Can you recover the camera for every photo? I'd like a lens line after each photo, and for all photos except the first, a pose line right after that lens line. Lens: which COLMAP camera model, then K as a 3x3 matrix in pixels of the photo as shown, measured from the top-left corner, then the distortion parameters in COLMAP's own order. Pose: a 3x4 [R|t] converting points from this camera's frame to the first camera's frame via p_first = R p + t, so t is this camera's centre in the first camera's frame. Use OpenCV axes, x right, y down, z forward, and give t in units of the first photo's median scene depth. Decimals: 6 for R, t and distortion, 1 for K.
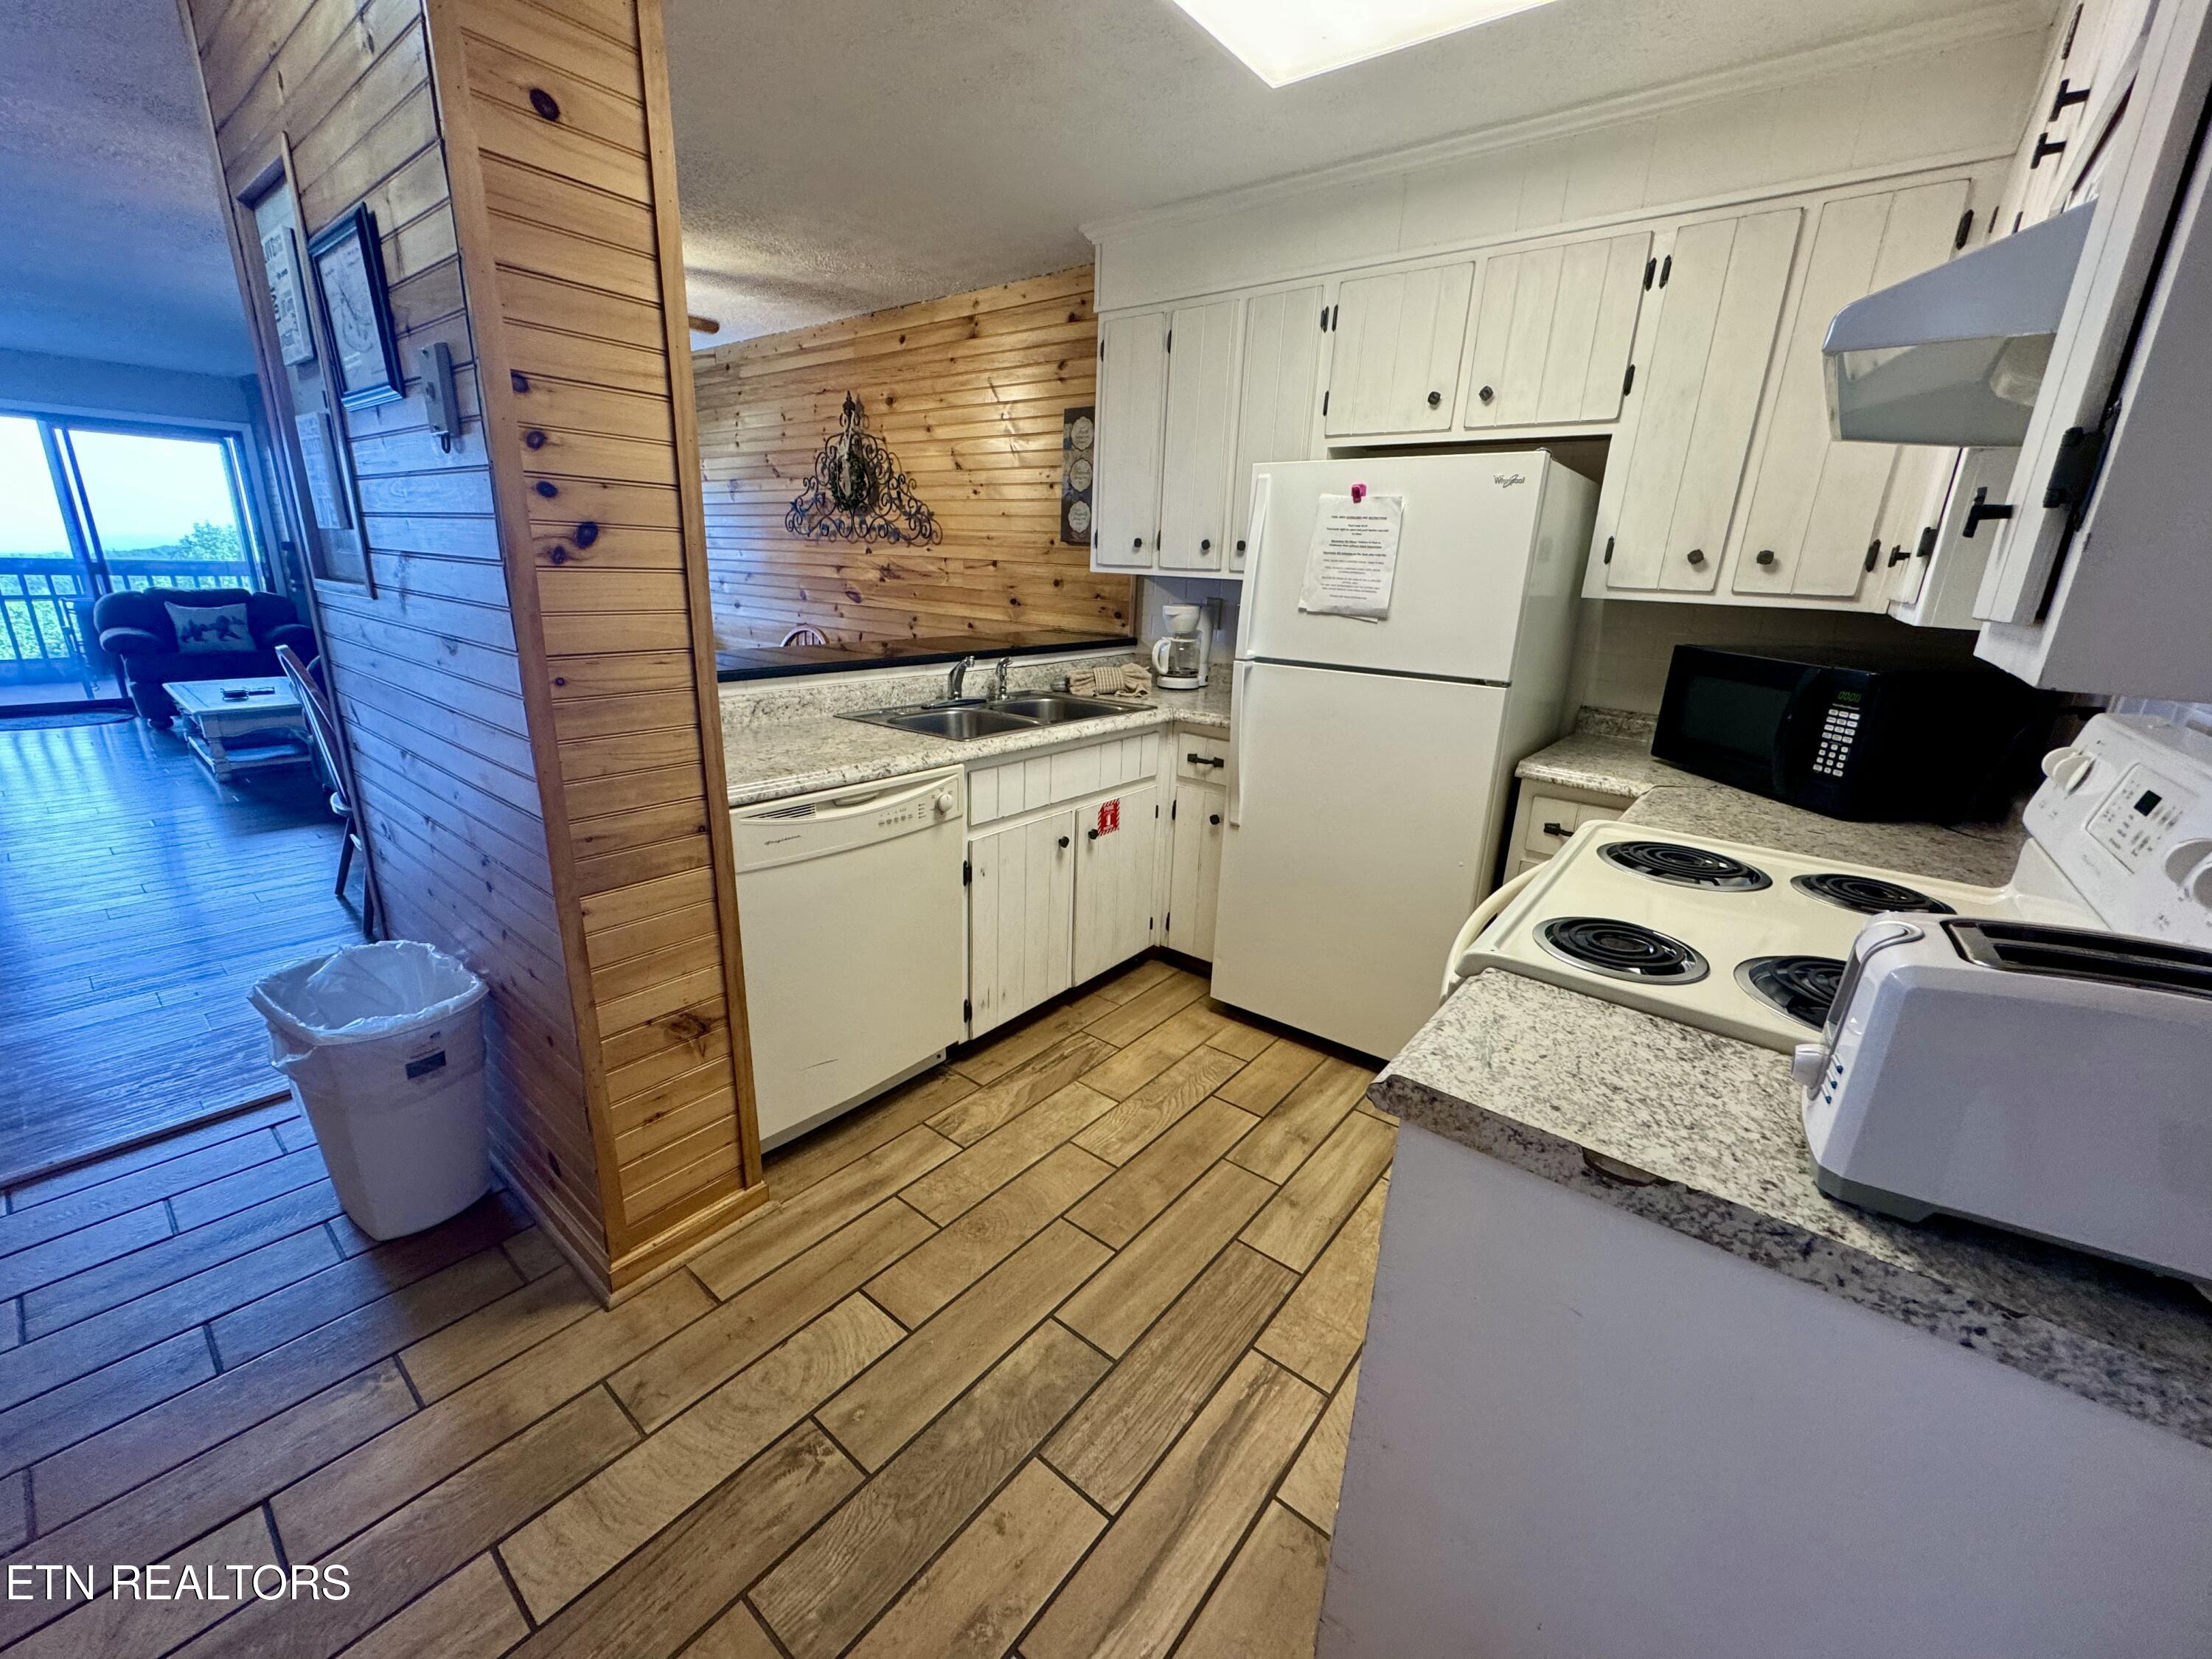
lens RADIAL K [[888.0, 0, 1099.9], [0, 888.0, 828.7], [0, 0, 1]] dist [-0.000529, 0.000492]
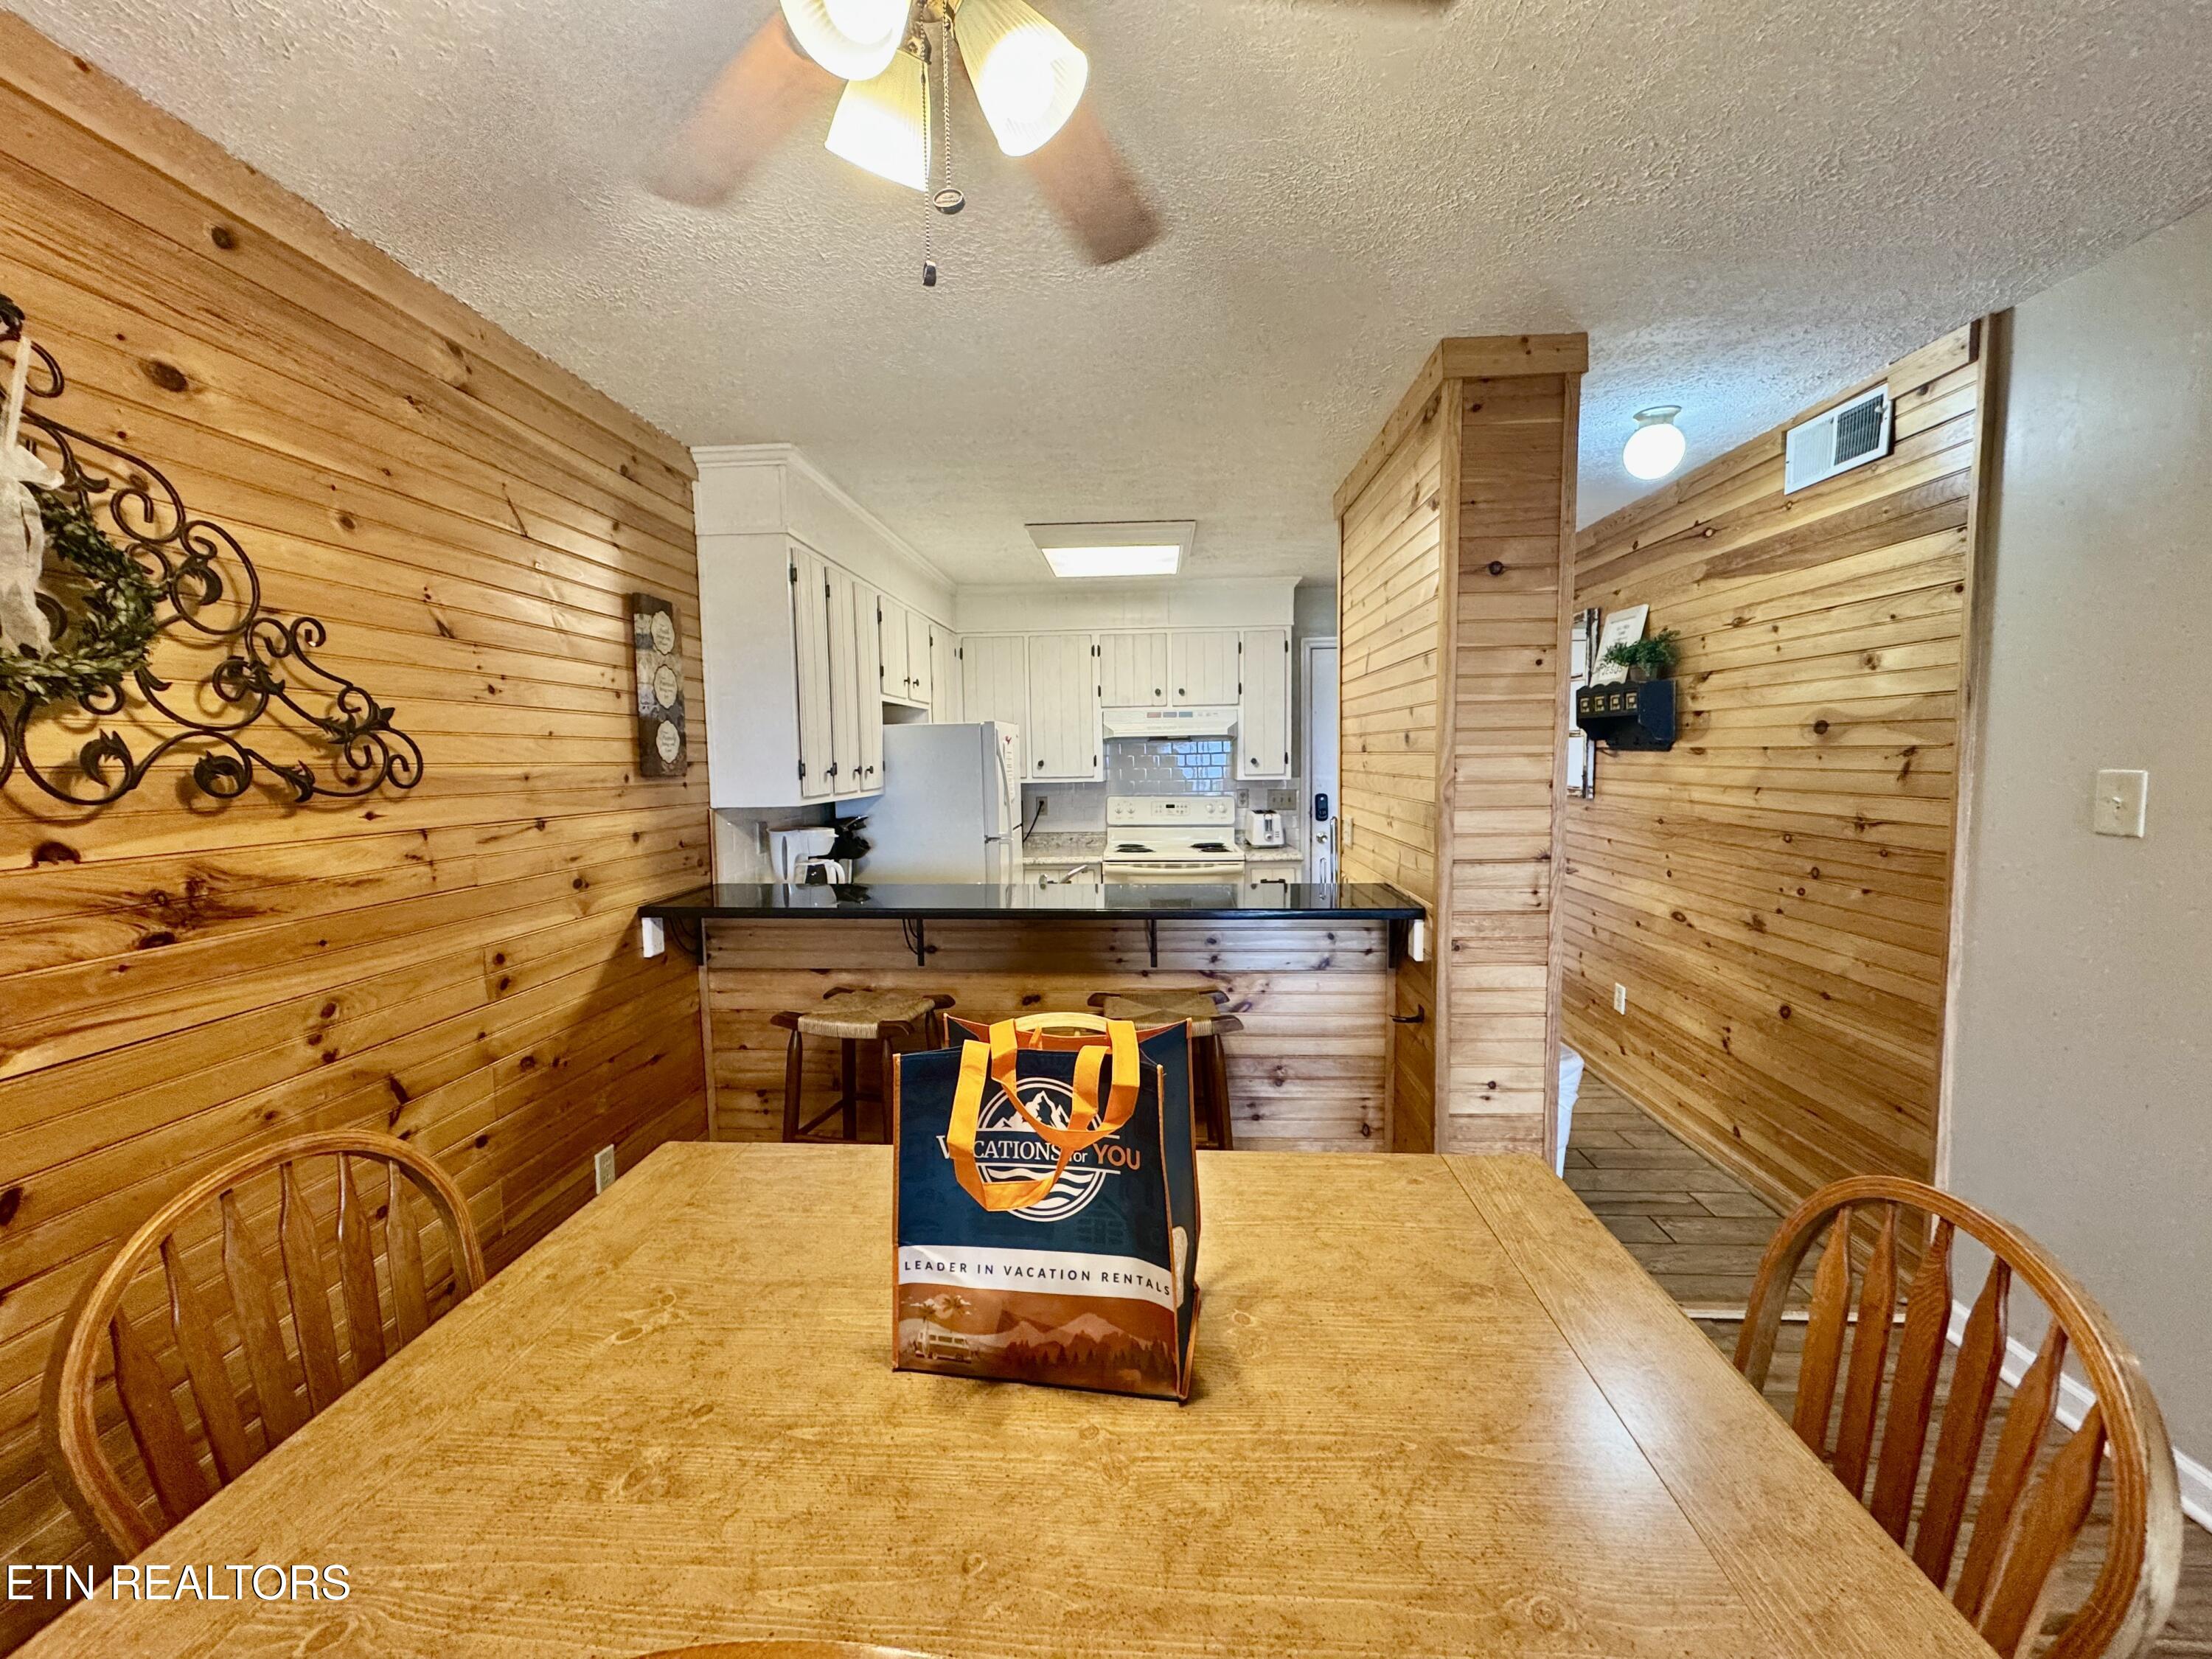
lens RADIAL K [[888.0, 0, 1099.9], [0, 888.0, 828.7], [0, 0, 1]] dist [-0.000529, 0.000492]
pose [[-0.575009, -0.093279, 0.812812, -0.836327], [0.234958, 0.932802, 0.273266, -0.412748], [-0.783683, 0.348107, -0.514453, 1.156994]]
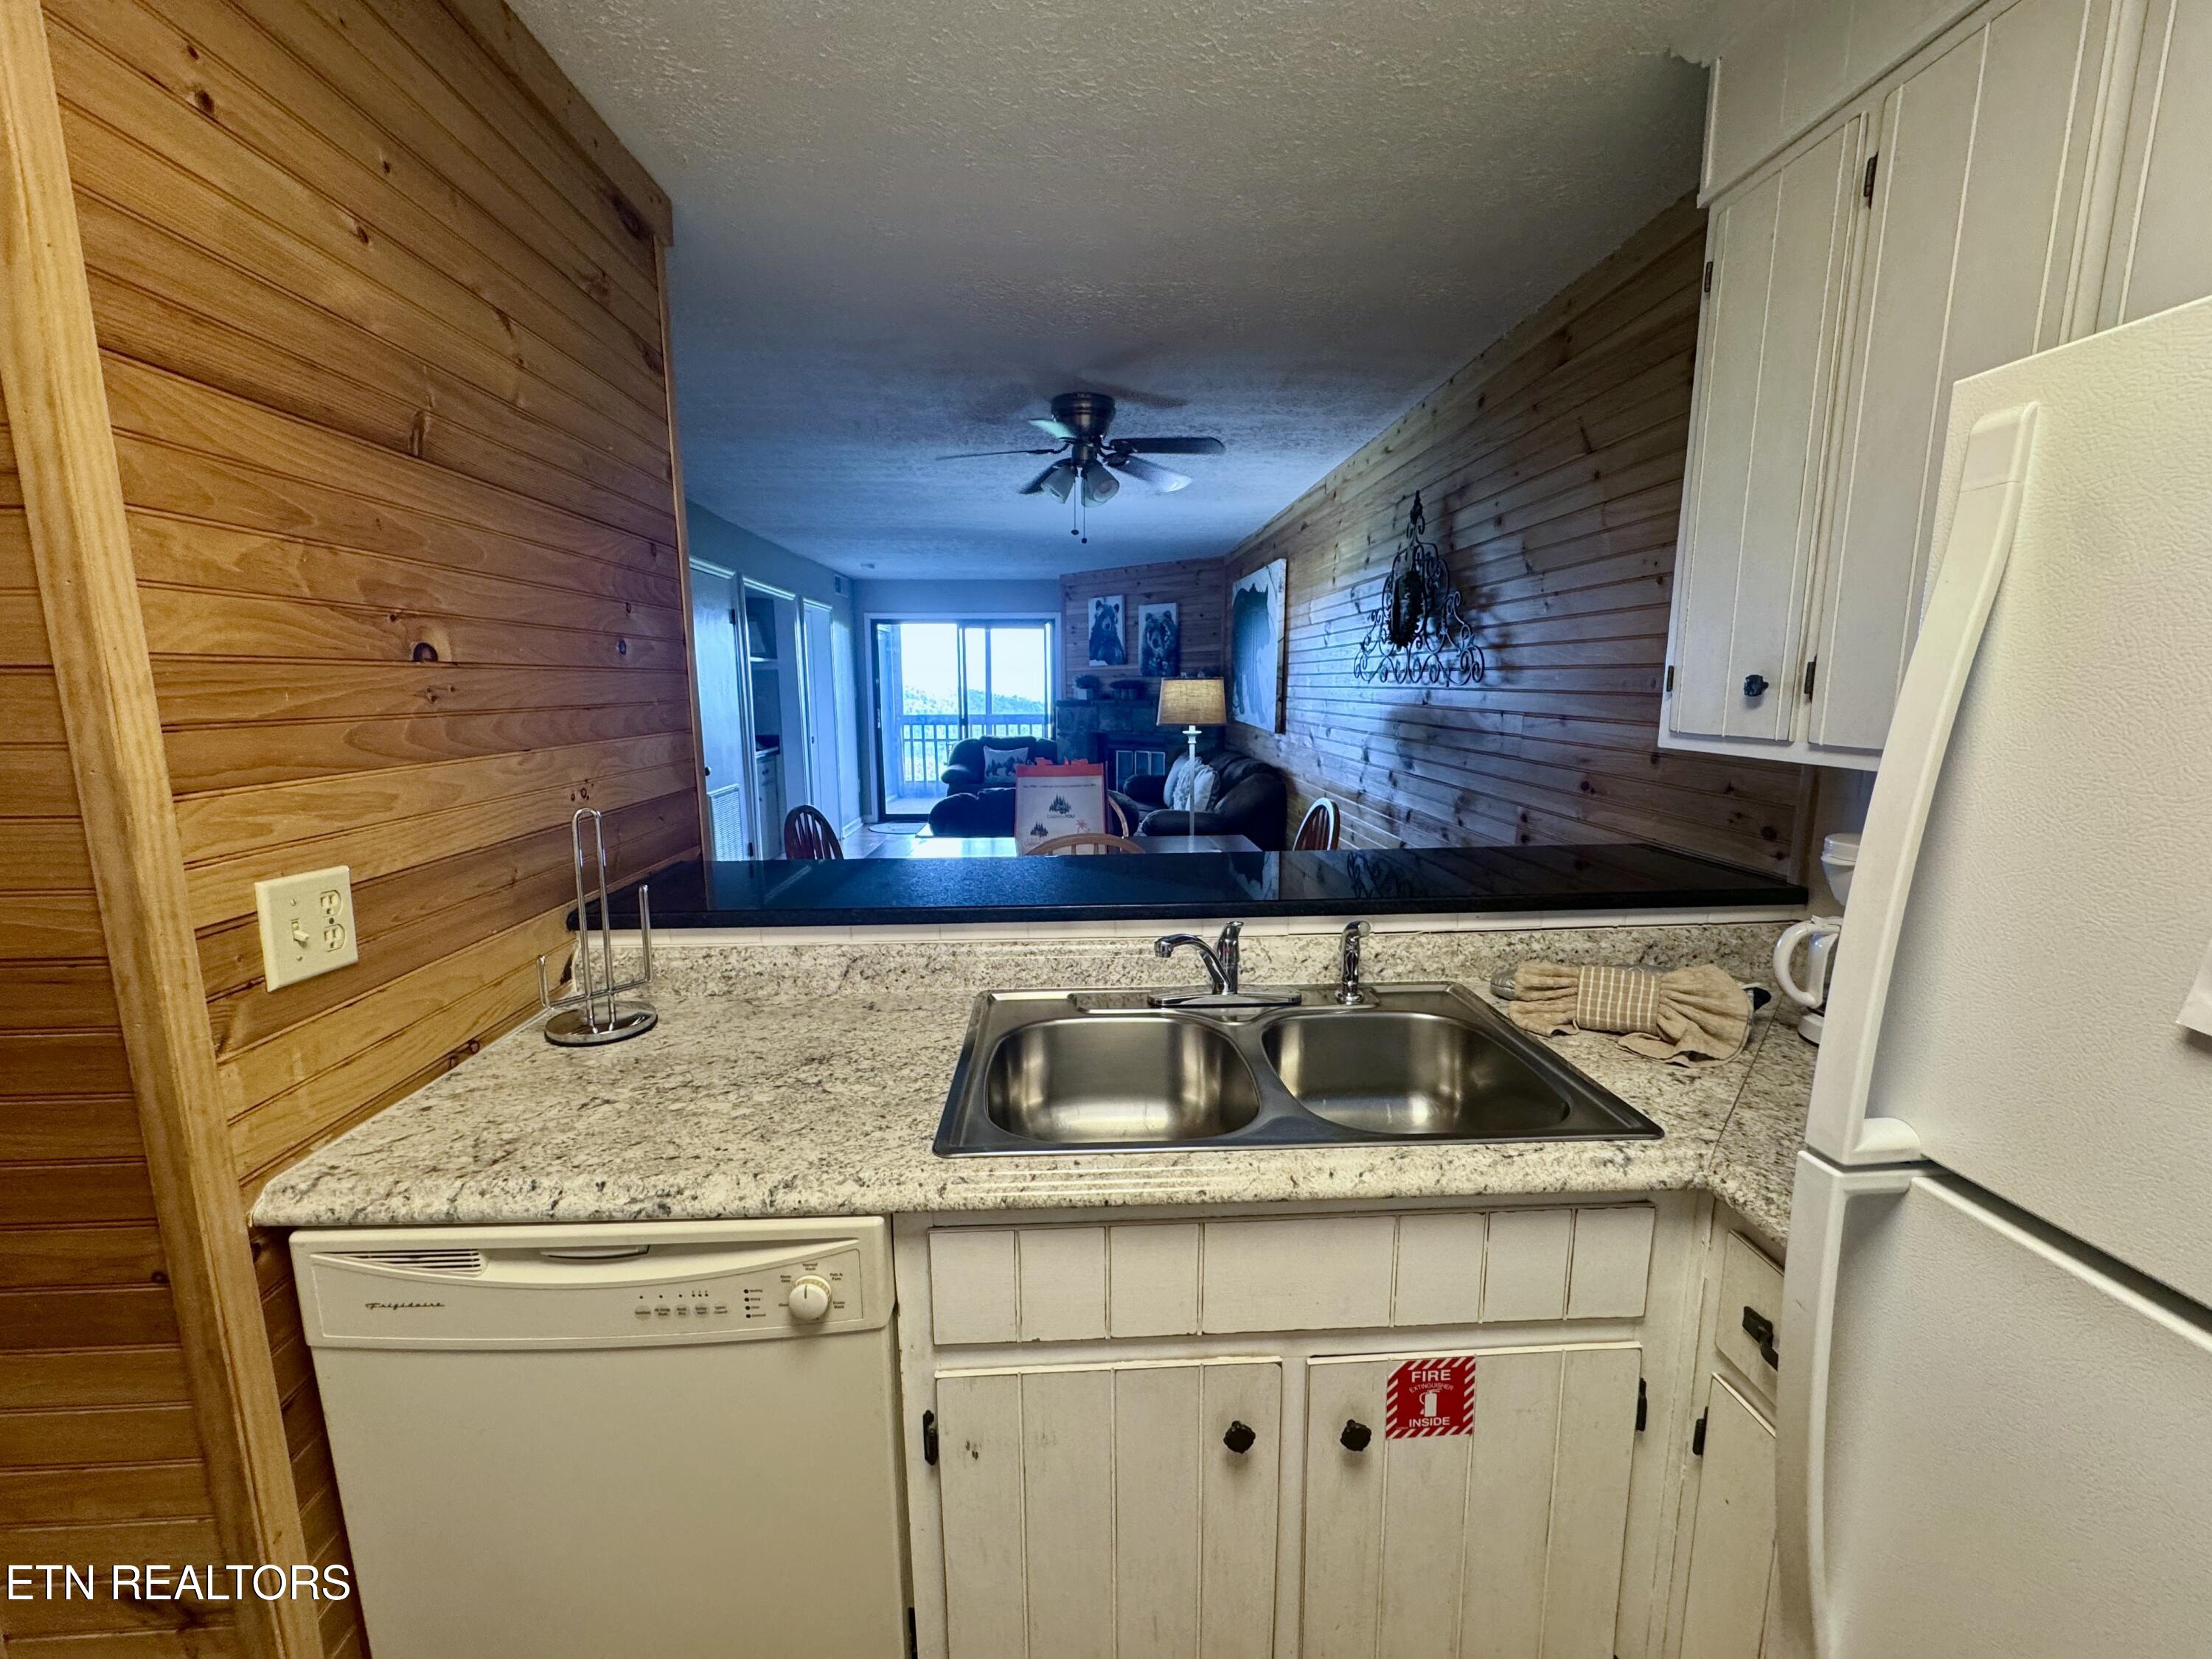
lens RADIAL K [[888.0, 0, 1099.9], [0, 888.0, 828.7], [0, 0, 1]] dist [-0.000529, 0.000492]
pose [[0.661804, 0.083455, -0.745017, 0.137747], [-0.190034, 0.980001, -0.059031, -0.155507], [0.725191, 0.180645, 0.664428, 0.460082]]
